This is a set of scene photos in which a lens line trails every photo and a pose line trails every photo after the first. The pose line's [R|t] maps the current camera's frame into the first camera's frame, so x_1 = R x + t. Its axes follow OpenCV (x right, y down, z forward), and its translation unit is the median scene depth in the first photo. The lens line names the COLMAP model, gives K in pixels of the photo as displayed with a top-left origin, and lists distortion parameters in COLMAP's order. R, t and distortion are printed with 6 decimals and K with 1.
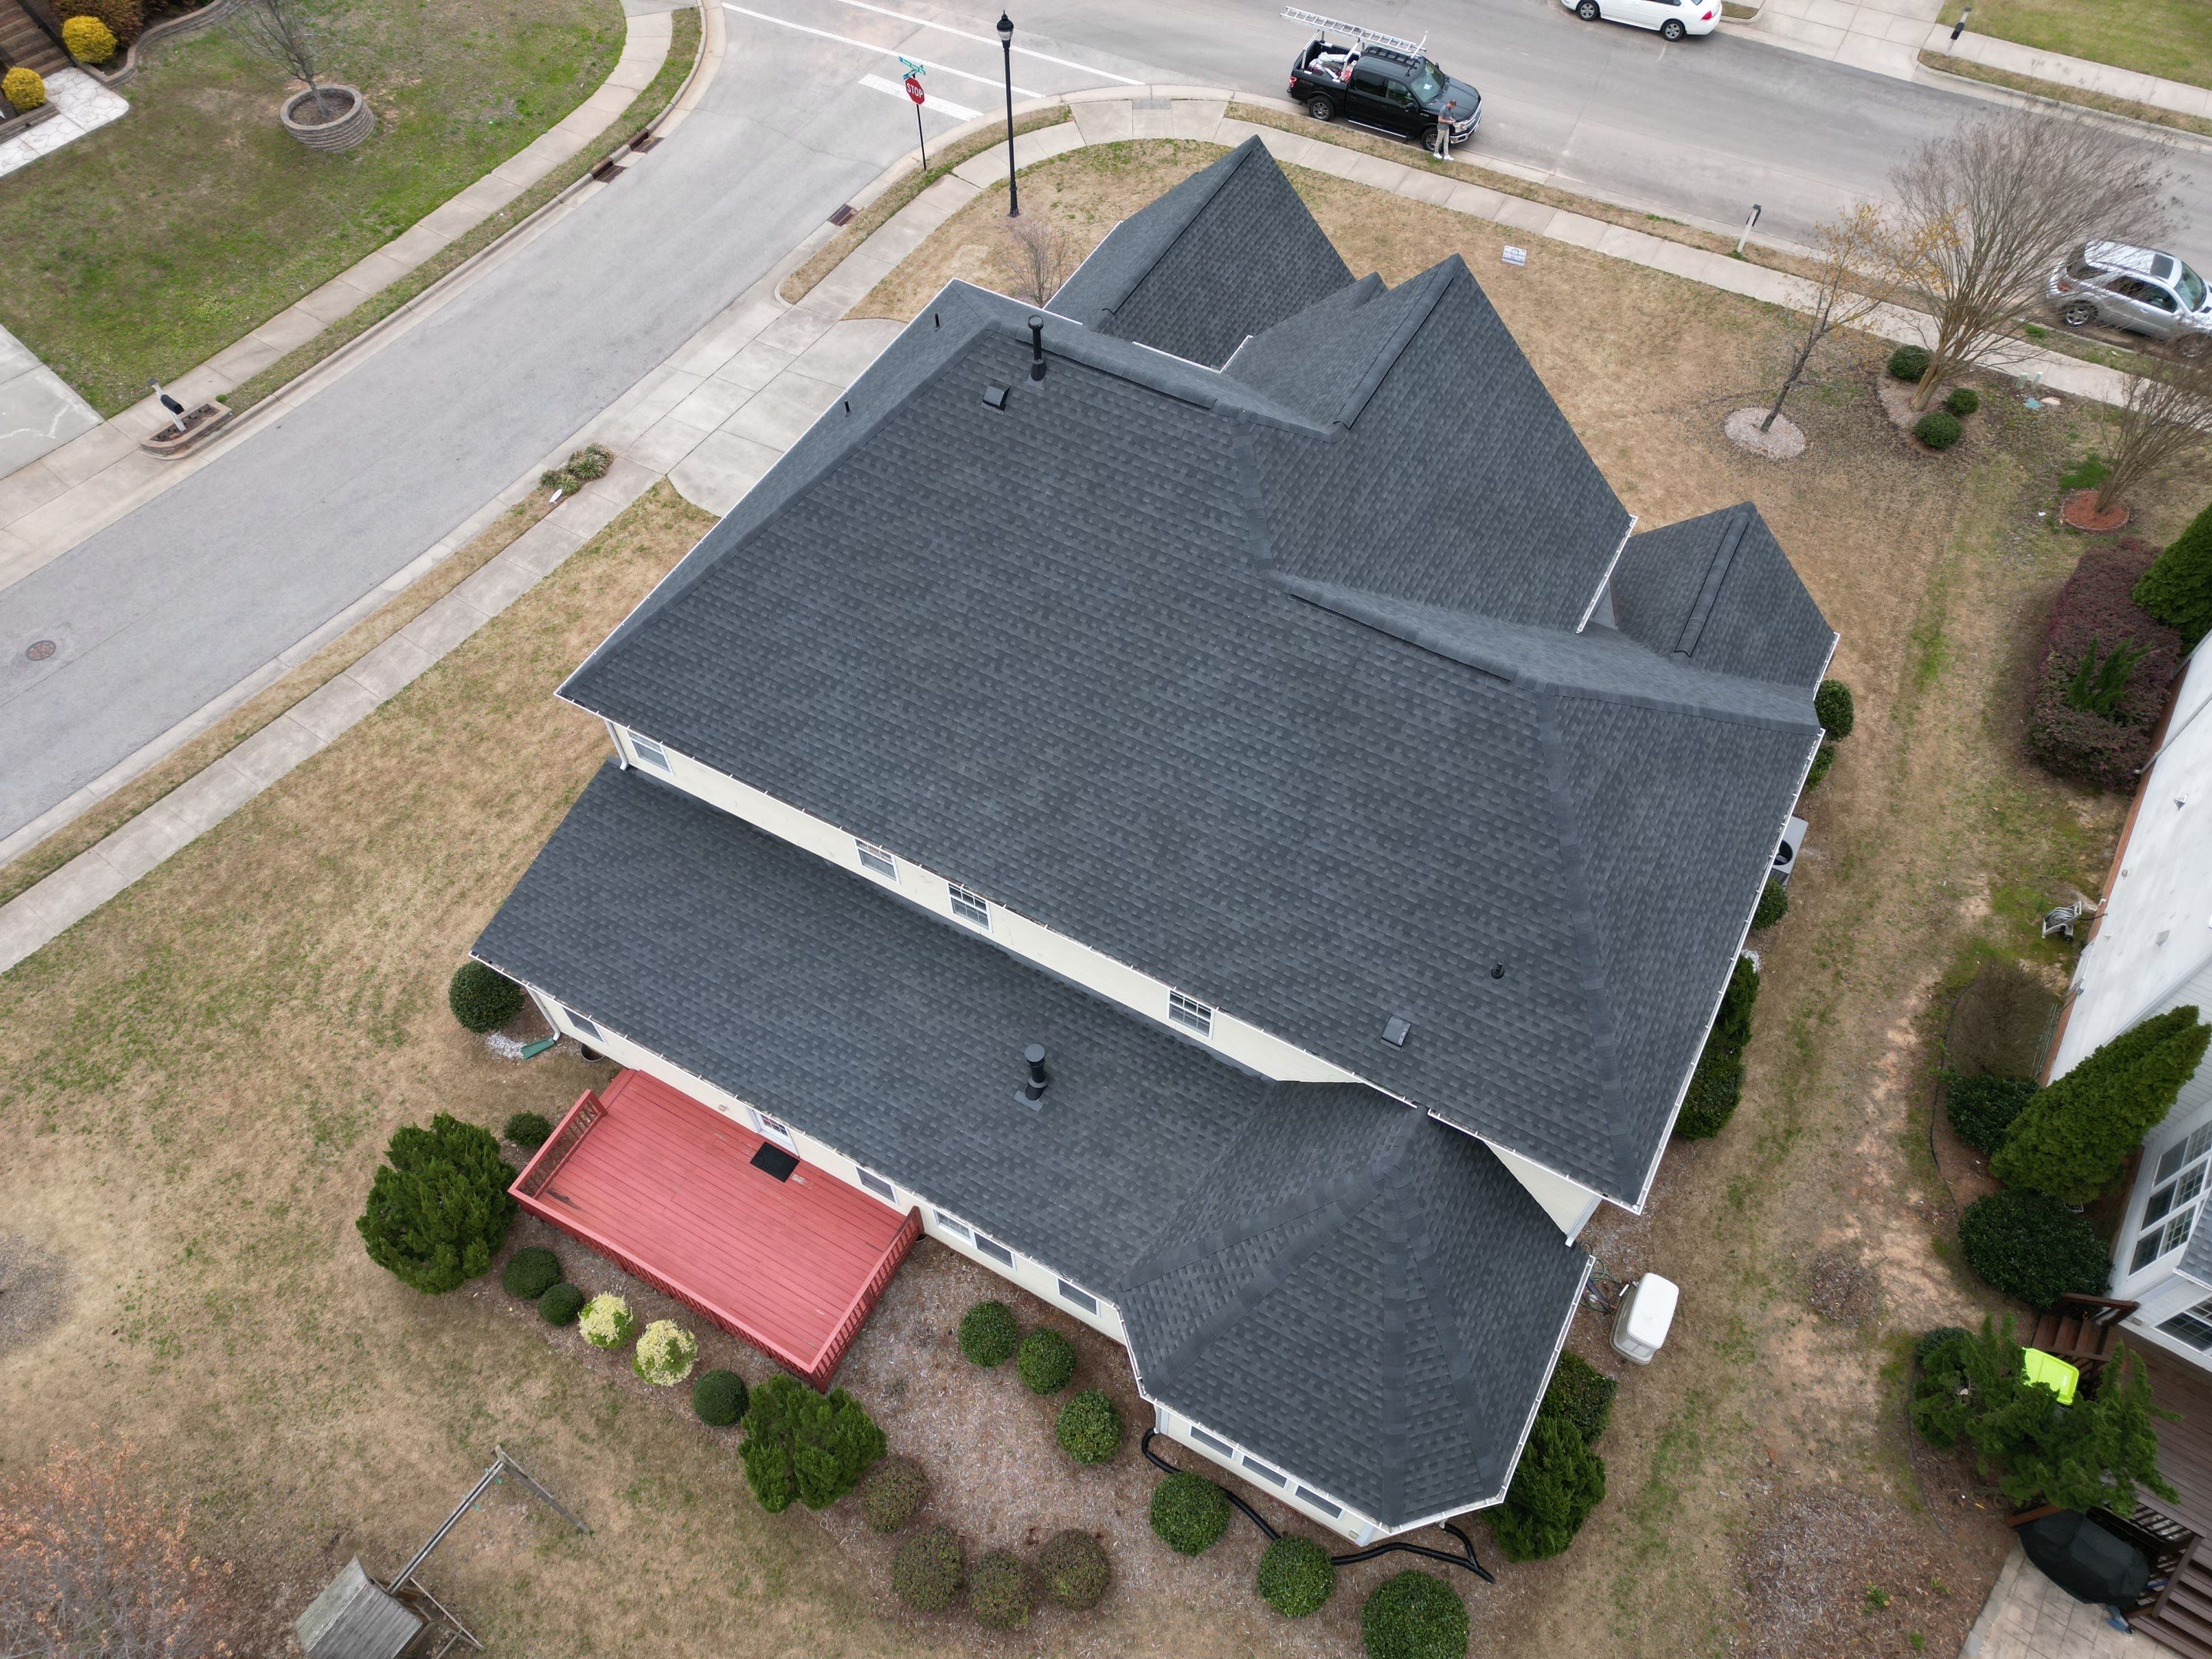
lens RADIAL K [[1535.0, 0, 1103.2], [0, 1535.0, 829.8], [0, 0, 1]] dist [0.064051, -0.049828]
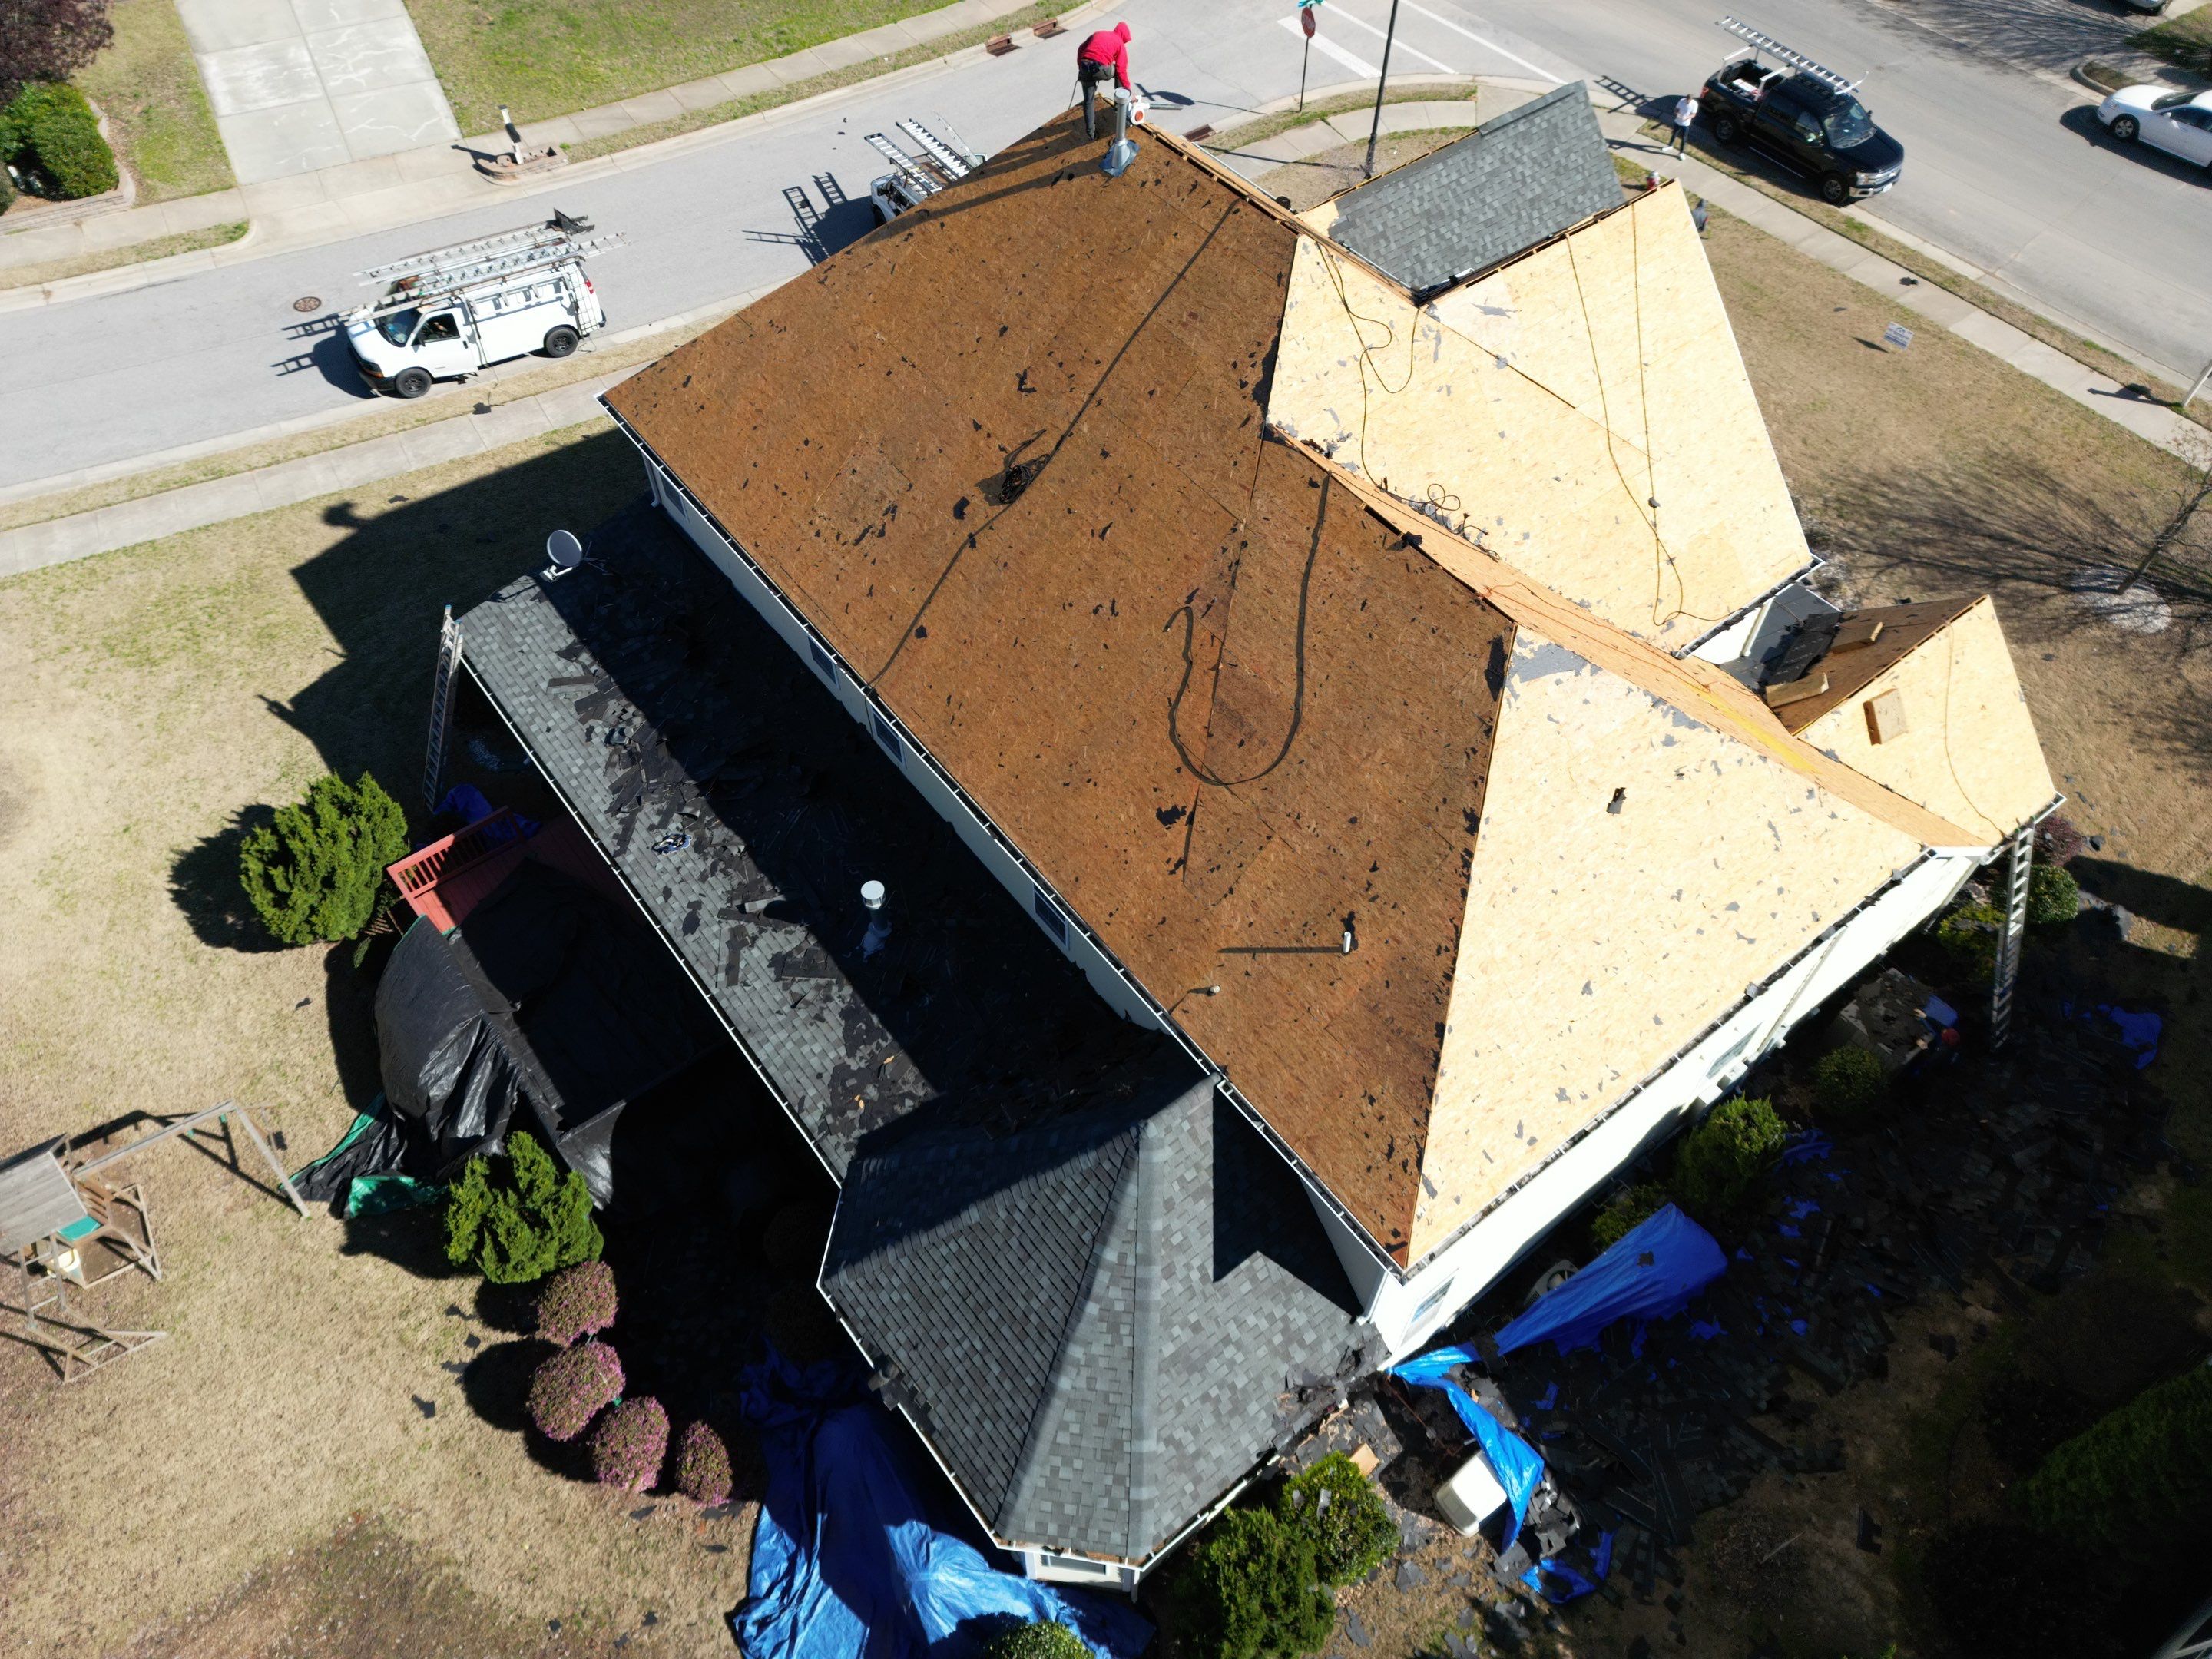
lens RADIAL K [[1535.0, 0, 1108.1], [0, 1535.0, 829.7], [0, 0, 1]] dist [0.064051, -0.049828]
pose [[0.918901, 0.323870, -0.225229, 0.219749], [-0.333901, 0.942583, -0.006870, 0.059879], [0.210072, 0.081517, 0.974282, 0.131071]]
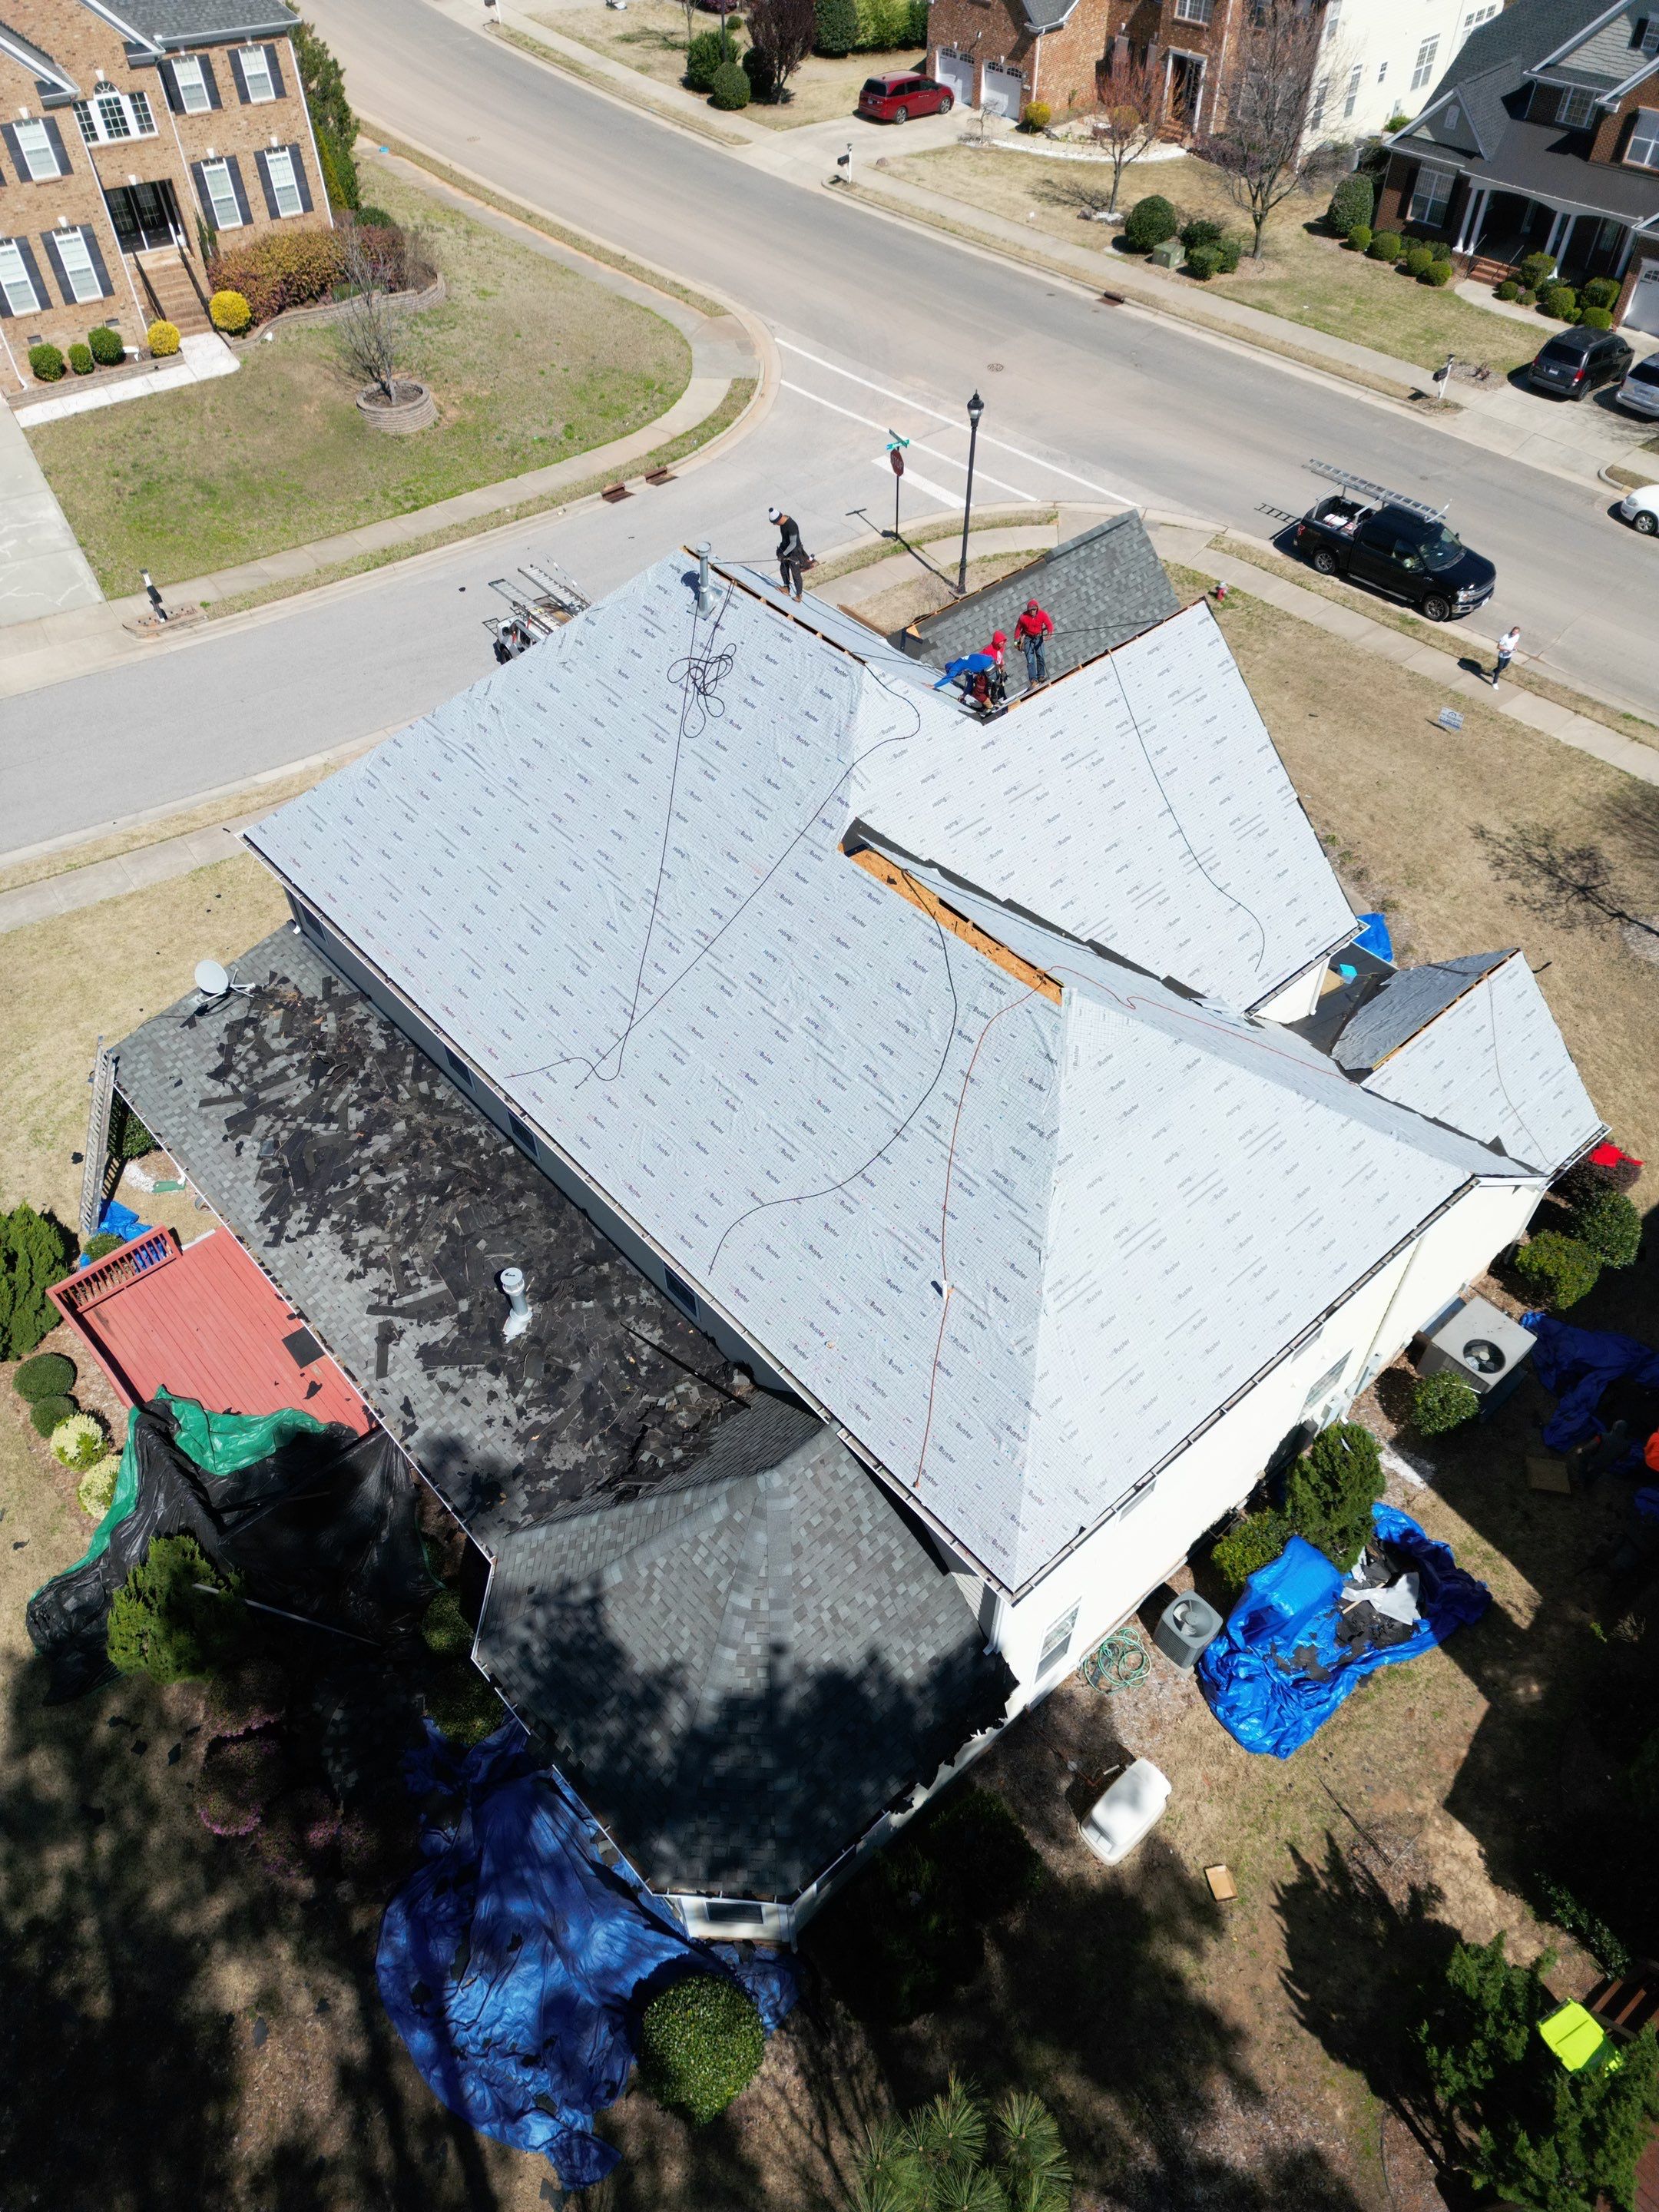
lens RADIAL K [[1535.0, 0, 828.7], [0, 1535.0, 1102.9], [0, 0, 1]] dist [0.064051, -0.049828]
pose [[0.943328, 0.250213, -0.218005, 0.259879], [-0.275493, 0.956691, -0.094051, 0.064315], [0.185031, 0.148780, 0.971405, 0.083426]]
